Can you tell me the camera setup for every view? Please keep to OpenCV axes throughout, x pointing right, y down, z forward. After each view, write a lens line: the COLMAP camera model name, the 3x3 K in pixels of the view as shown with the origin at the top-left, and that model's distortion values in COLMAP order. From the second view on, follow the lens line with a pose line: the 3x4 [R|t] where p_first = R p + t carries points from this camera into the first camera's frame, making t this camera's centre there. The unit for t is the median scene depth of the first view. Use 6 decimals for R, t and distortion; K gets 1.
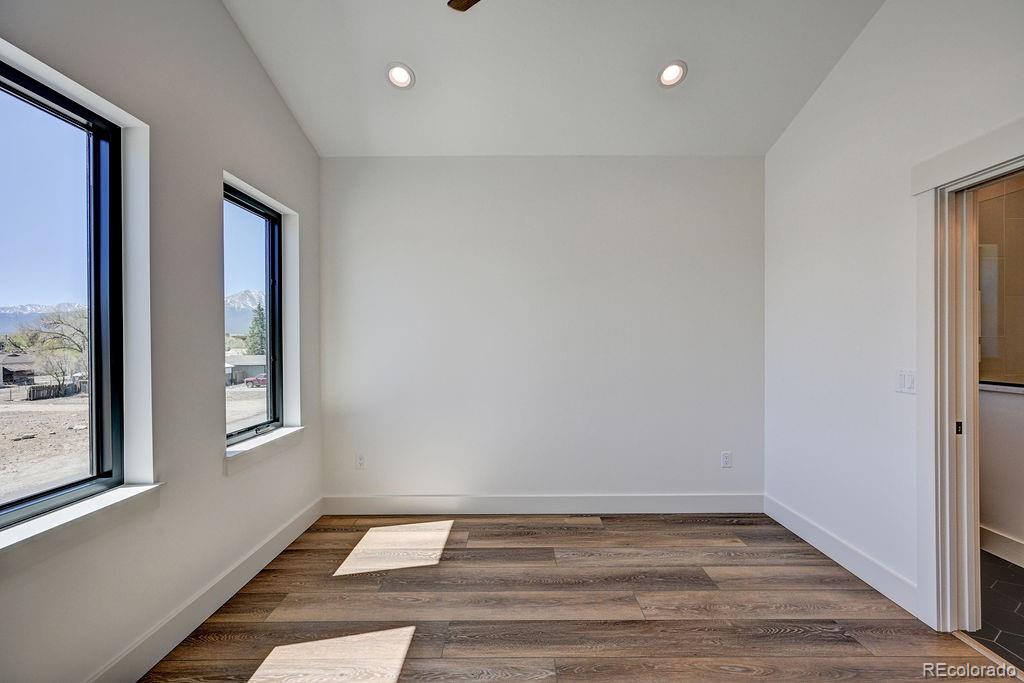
lens RADIAL K [[403.7, 0, 517.0], [0, 403.7, 341.8], [0, 0, 1]] dist [-0.002013, 0.000672]
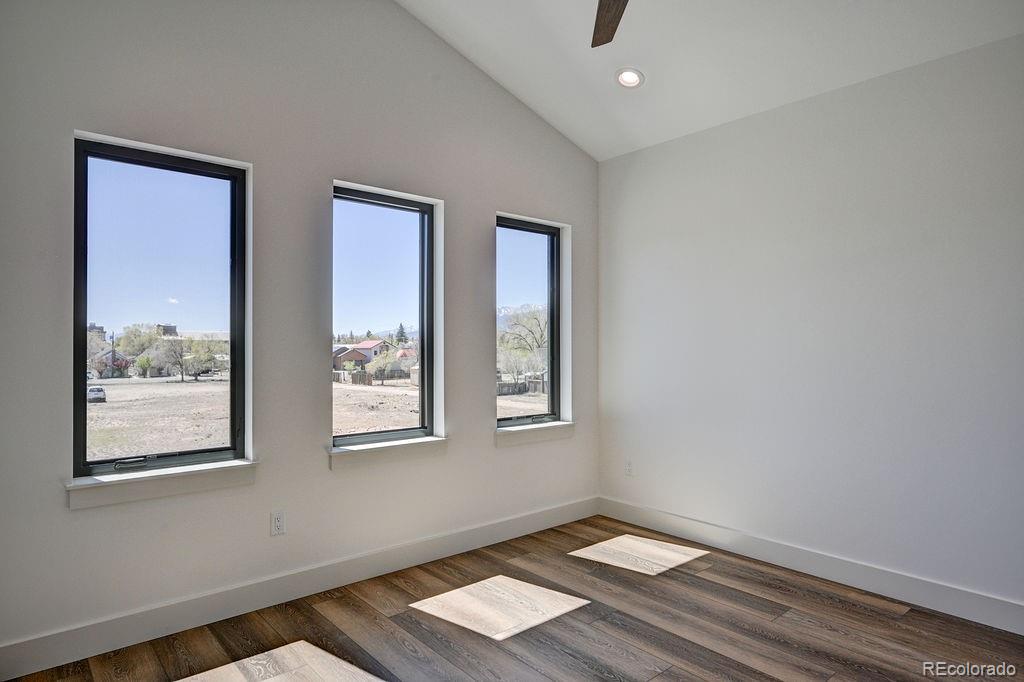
lens RADIAL K [[597.5, 0, 521.8], [0, 597.5, 340.1], [0, 0, 1]] dist [-0.014778, 0.001288]
pose [[0.655371, -0.000253, -0.755307, 0.598441], [-0.003566, 0.999988, -0.003429, -0.003280], [0.755298, 0.004941, 0.655362, -0.149243]]
